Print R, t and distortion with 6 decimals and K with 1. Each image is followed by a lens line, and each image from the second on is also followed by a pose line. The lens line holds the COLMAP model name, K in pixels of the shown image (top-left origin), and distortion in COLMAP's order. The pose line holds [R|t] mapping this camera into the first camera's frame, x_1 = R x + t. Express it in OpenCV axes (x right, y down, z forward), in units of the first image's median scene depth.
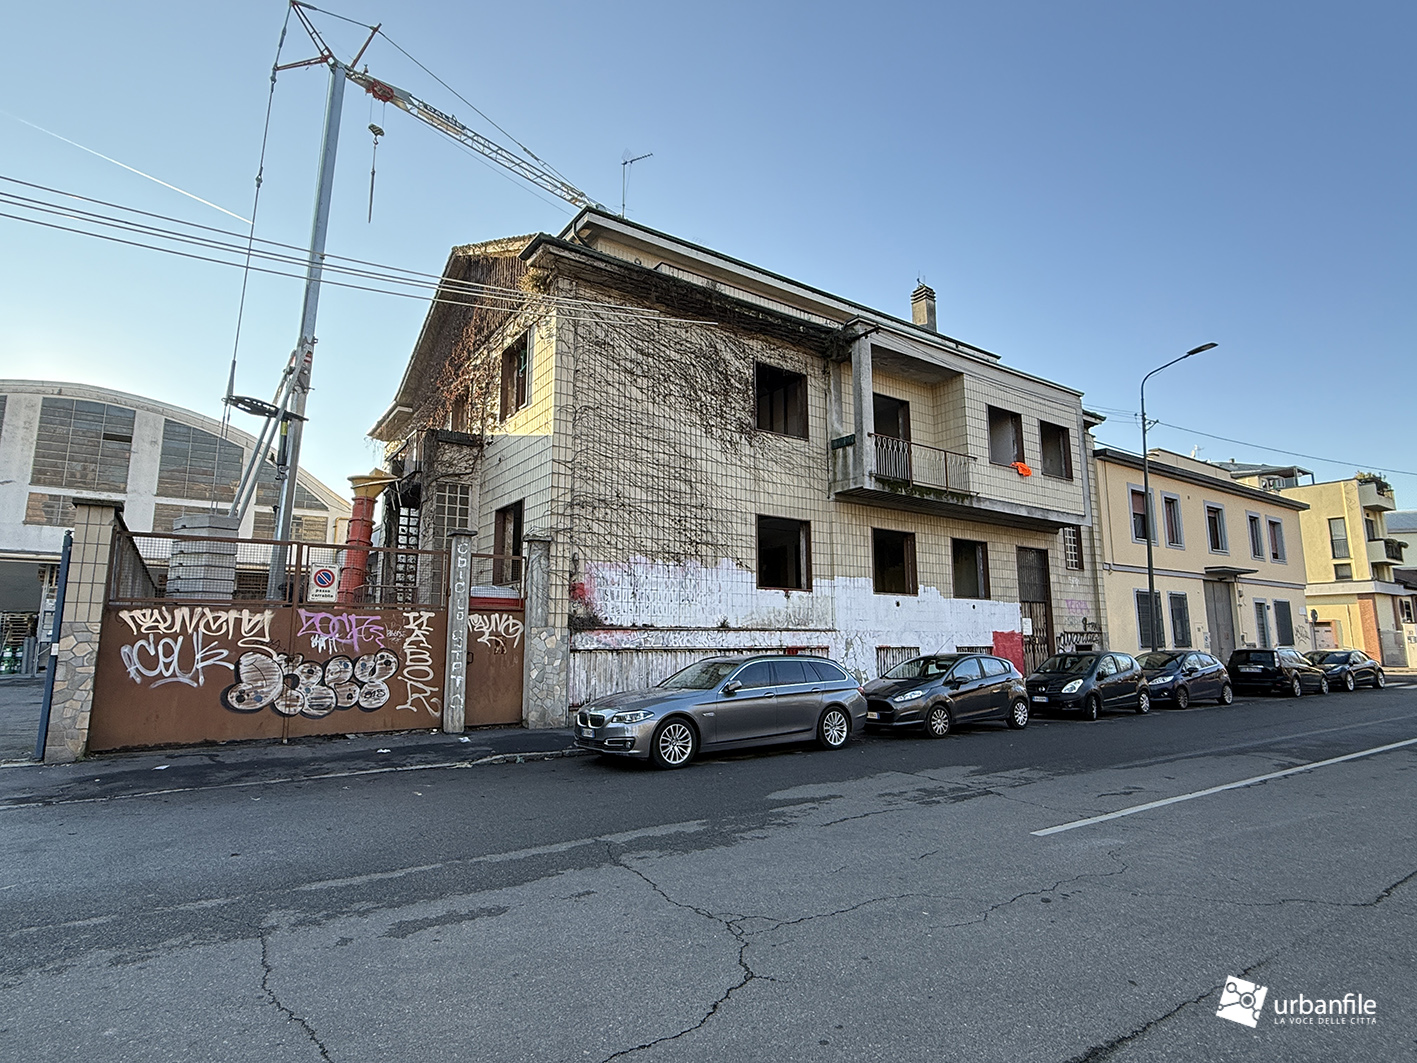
lens RADIAL K [[741.0, 0, 708.5], [0, 741.0, 531.5], [0, 0, 1]] dist [-0.000078, -0.000735]
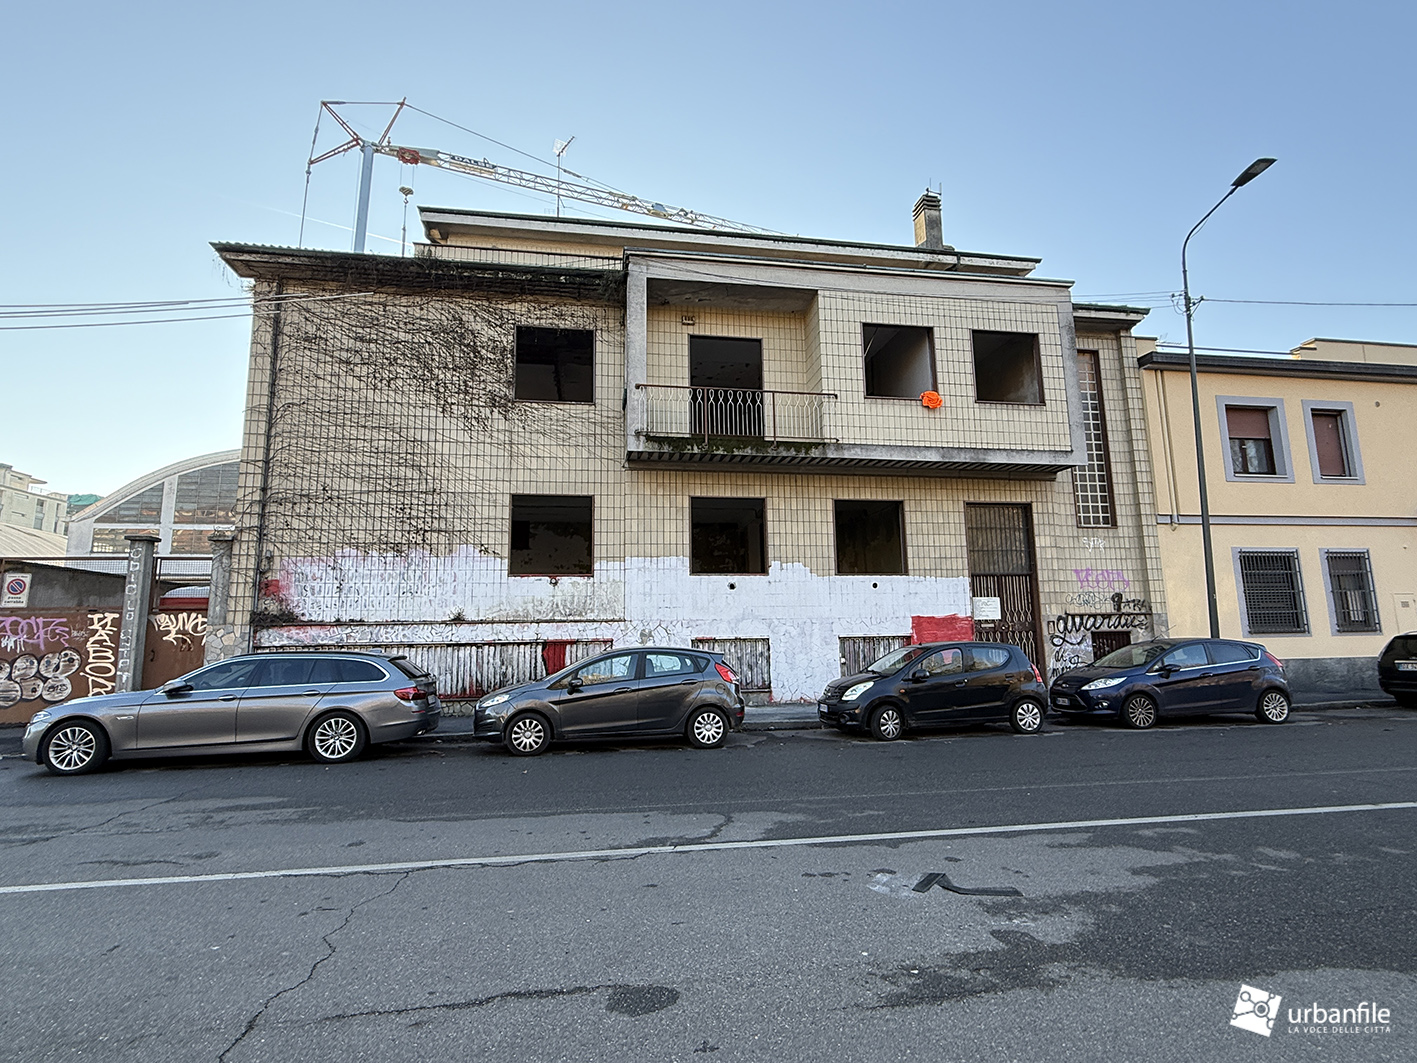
lens RADIAL K [[708.5, 0, 708.5], [0, 708.5, 531.5], [0, 0, 1]] dist [-0.000329, 0.000517]
pose [[0.905820, -0.075213, -0.416933, 0.690919], [0.076622, 0.996970, -0.013382, 0.056347], [0.416676, -0.019825, 0.908839, 0.340301]]
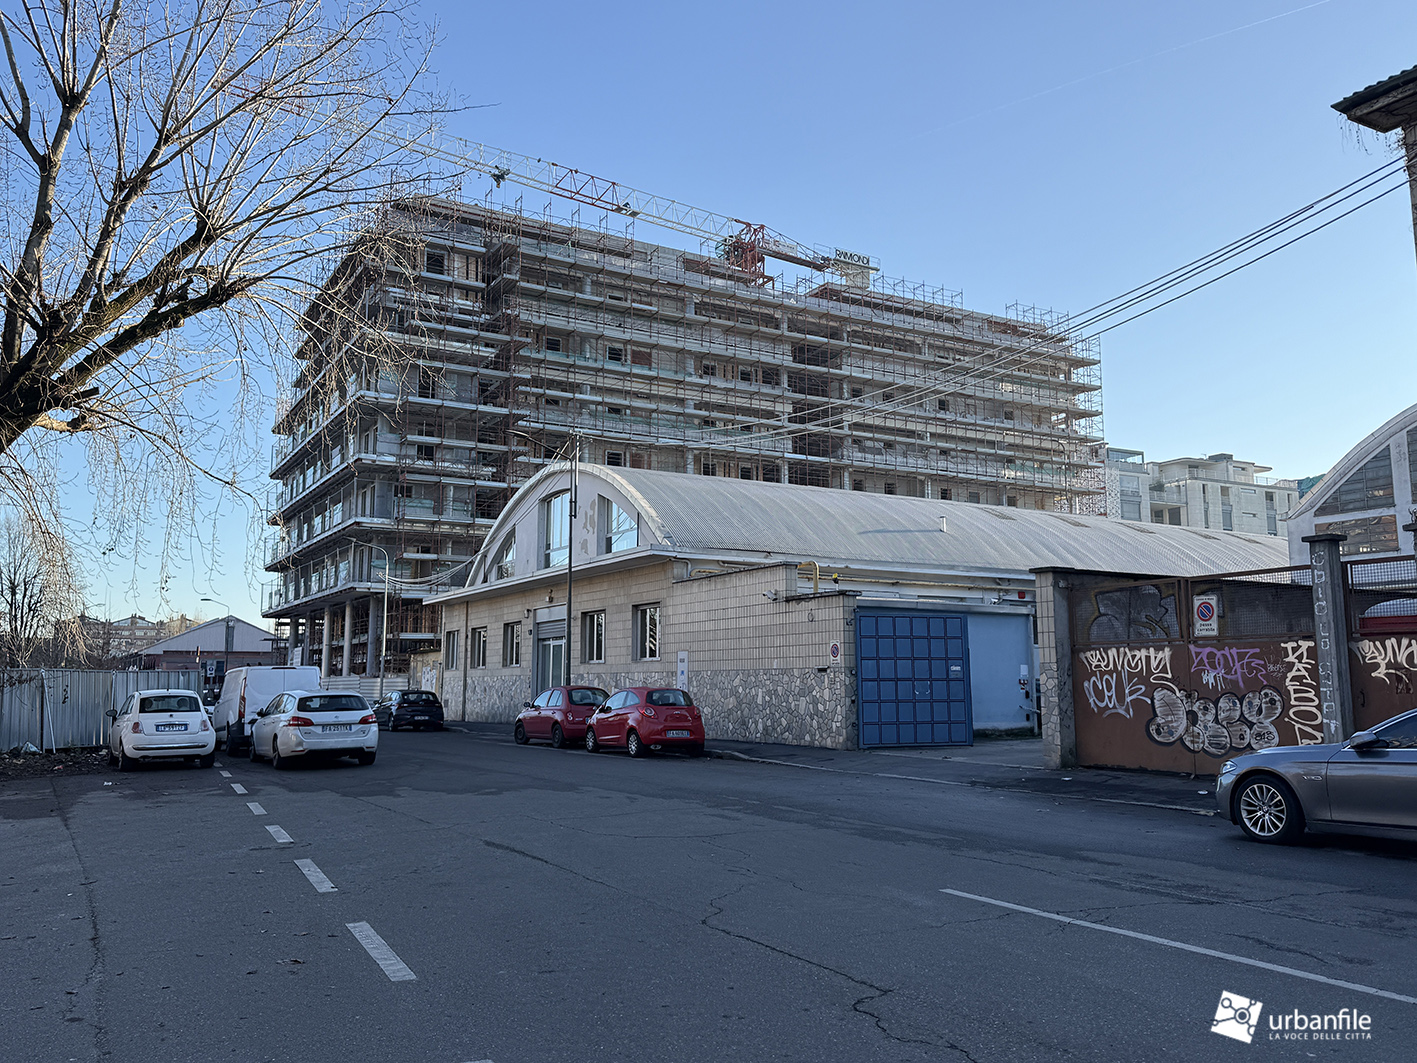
lens RADIAL K [[1170.7, 0, 708.5], [0, 1170.7, 531.5], [0, 0, 1]] dist [0.130707, -0.182789]
pose [[-0.096443, -0.128637, -0.986991, 0.809472], [0.149160, 0.978548, -0.142112, 0.064196], [0.984099, -0.160926, -0.075186, 0.378403]]
